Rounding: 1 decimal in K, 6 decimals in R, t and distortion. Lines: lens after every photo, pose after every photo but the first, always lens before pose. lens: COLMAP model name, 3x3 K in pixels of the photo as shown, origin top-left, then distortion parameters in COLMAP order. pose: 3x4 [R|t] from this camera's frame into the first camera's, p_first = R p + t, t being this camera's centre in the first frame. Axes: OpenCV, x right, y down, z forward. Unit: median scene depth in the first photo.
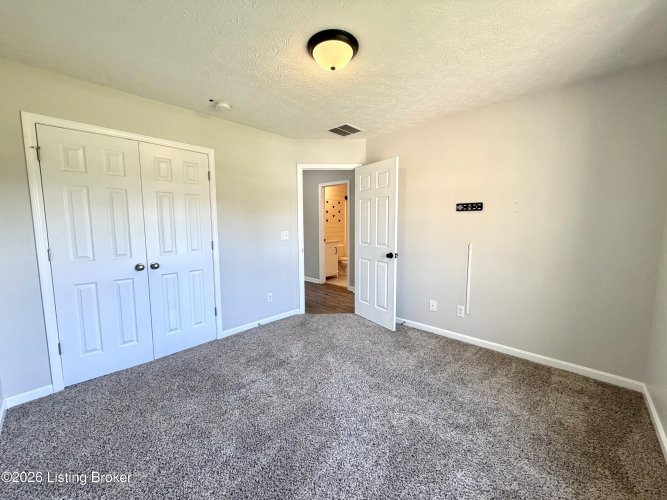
lens RADIAL K [[266.0, 0, 332.2], [0, 266.0, 249.6], [0, 0, 1]] dist [0.000453, 0.000062]
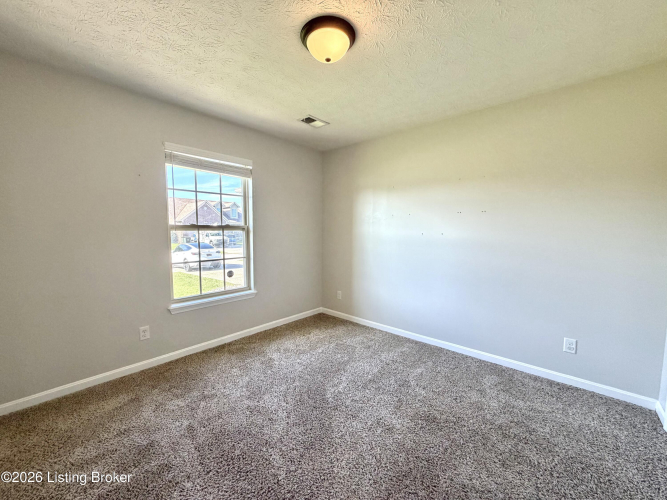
lens RADIAL K [[266.0, 0, 332.2], [0, 266.0, 249.6], [0, 0, 1]] dist [0.000453, 0.000062]
pose [[-0.999787, 0.001605, -0.020596, 0.006880], [-0.001985, 0.984901, 0.173109, -0.113746], [0.020563, 0.173113, -0.984687, 1.234512]]
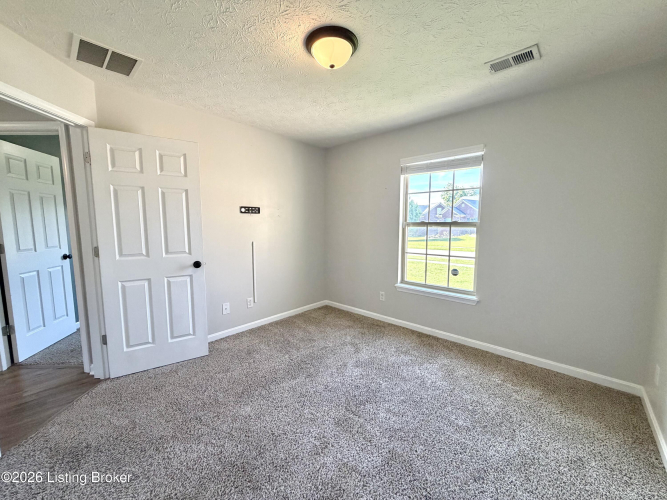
lens RADIAL K [[266.0, 0, 332.2], [0, 266.0, 249.6], [0, 0, 1]] dist [0.000453, 0.000062]
pose [[-0.008478, -0.096855, 0.995262, -0.628563], [0.099727, 0.990254, 0.097217, -0.065492], [-0.994979, 0.100078, 0.001264, 0.644603]]
